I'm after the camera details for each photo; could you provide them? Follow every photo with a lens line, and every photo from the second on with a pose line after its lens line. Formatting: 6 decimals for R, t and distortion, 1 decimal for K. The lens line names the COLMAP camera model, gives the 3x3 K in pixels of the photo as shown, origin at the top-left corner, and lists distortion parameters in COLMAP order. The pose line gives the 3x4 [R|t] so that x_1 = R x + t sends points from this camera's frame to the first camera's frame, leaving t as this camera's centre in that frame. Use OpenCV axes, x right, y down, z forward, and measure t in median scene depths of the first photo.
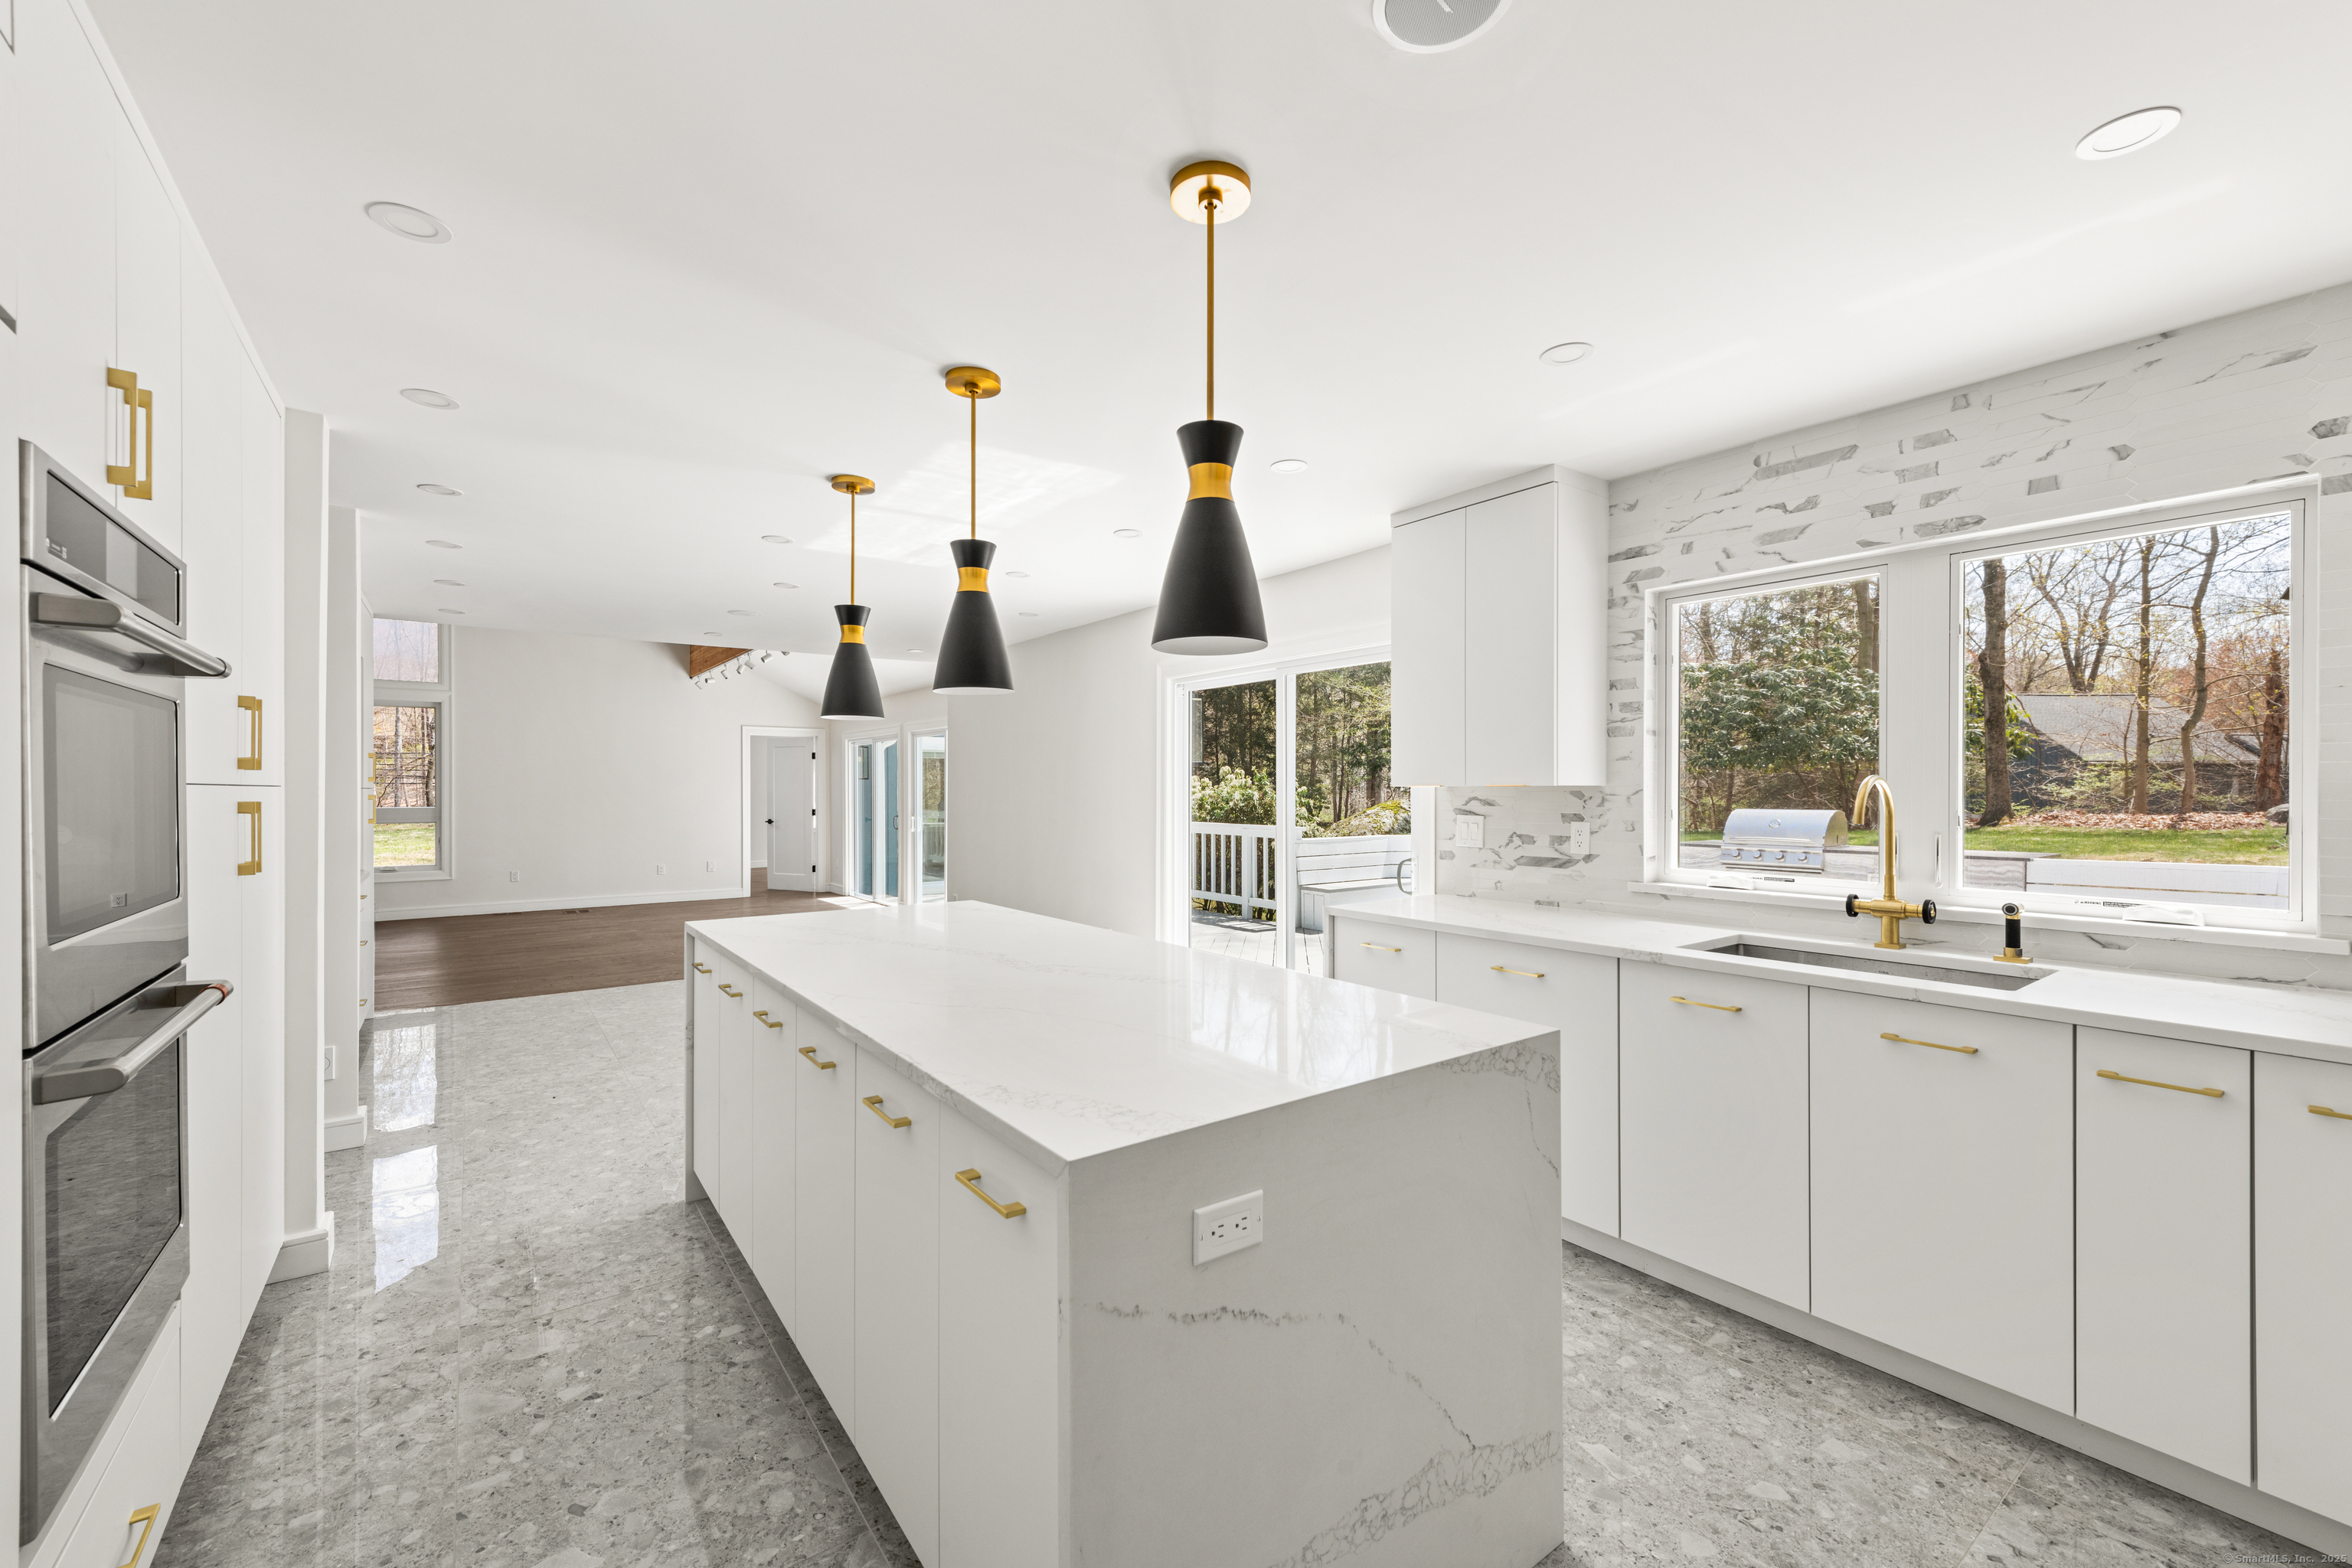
lens RADIAL K [[965.1, 0, 1176.1], [0, 965.1, 789.7], [0, 0, 1]] dist [-0.004491, -0.001248]
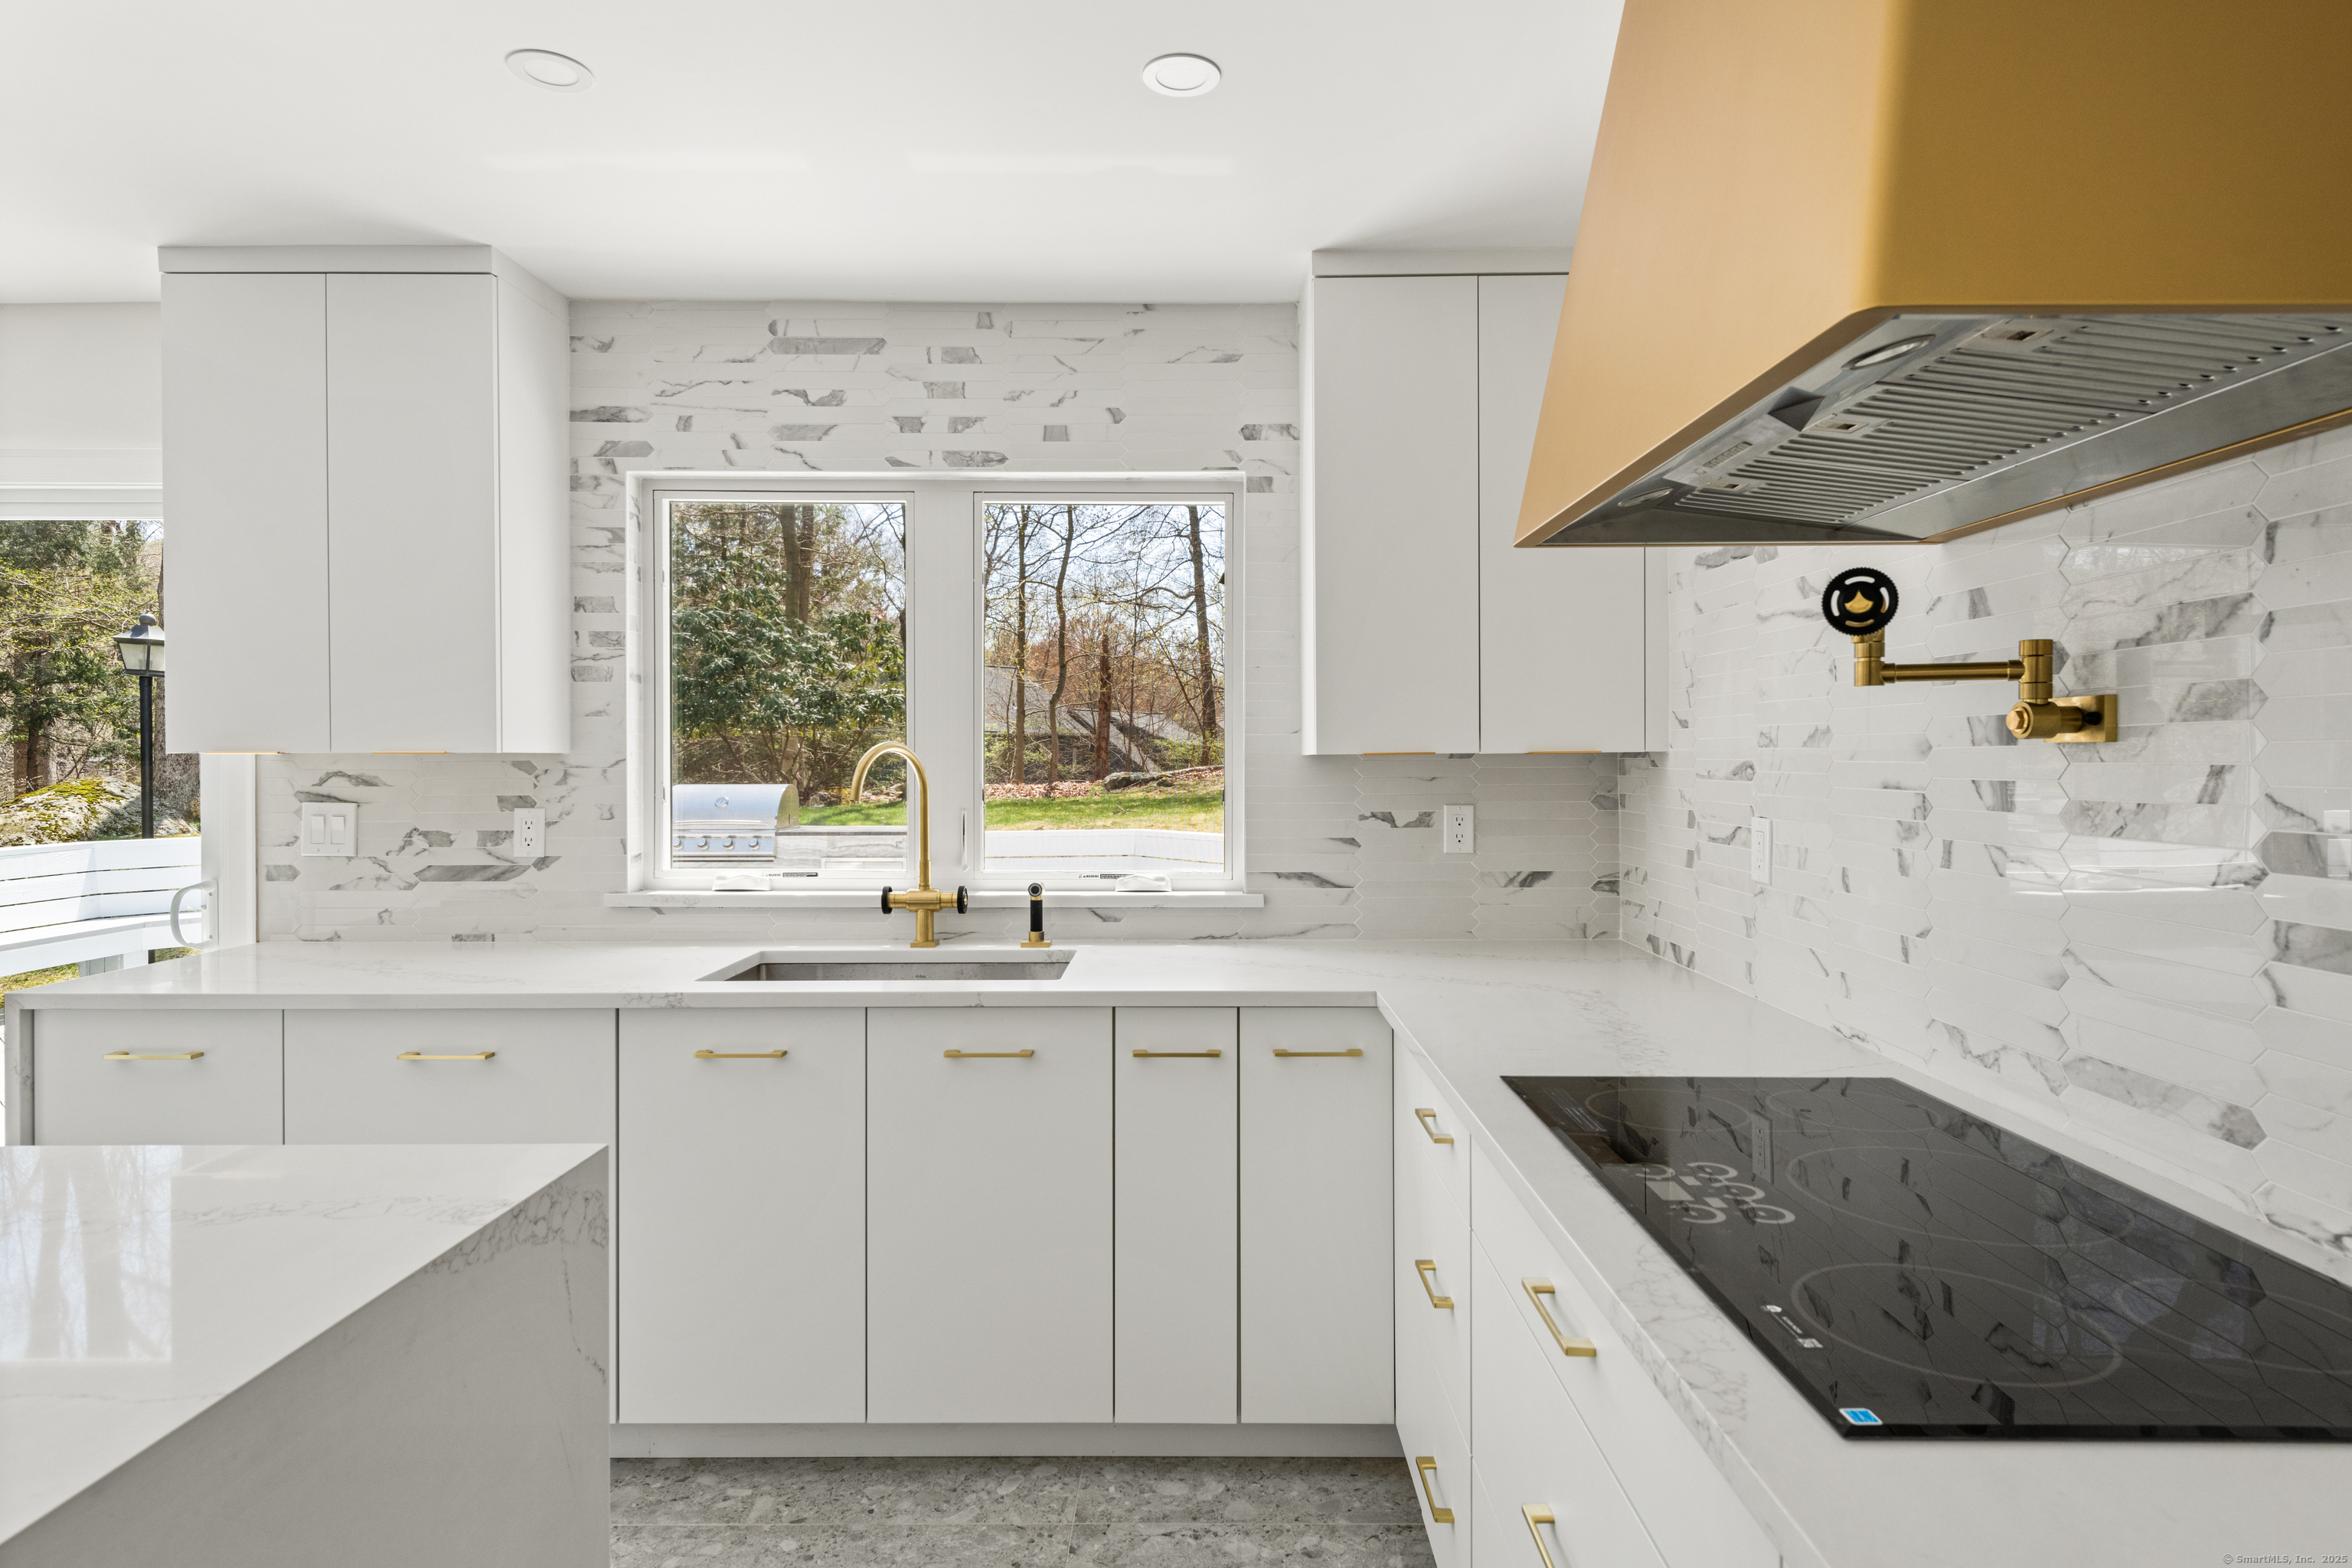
lens RADIAL K [[1298.3, 0, 1195.1], [0, 1298.3, 773.4], [0, 0, 1]] dist [0.021538, -0.009090]
pose [[0.589727, -0.007916, 0.807564, -0.037439], [-0.000643, 0.999947, 0.010272, 0.000305], [-0.807603, -0.006577, 0.589691, 0.130525]]
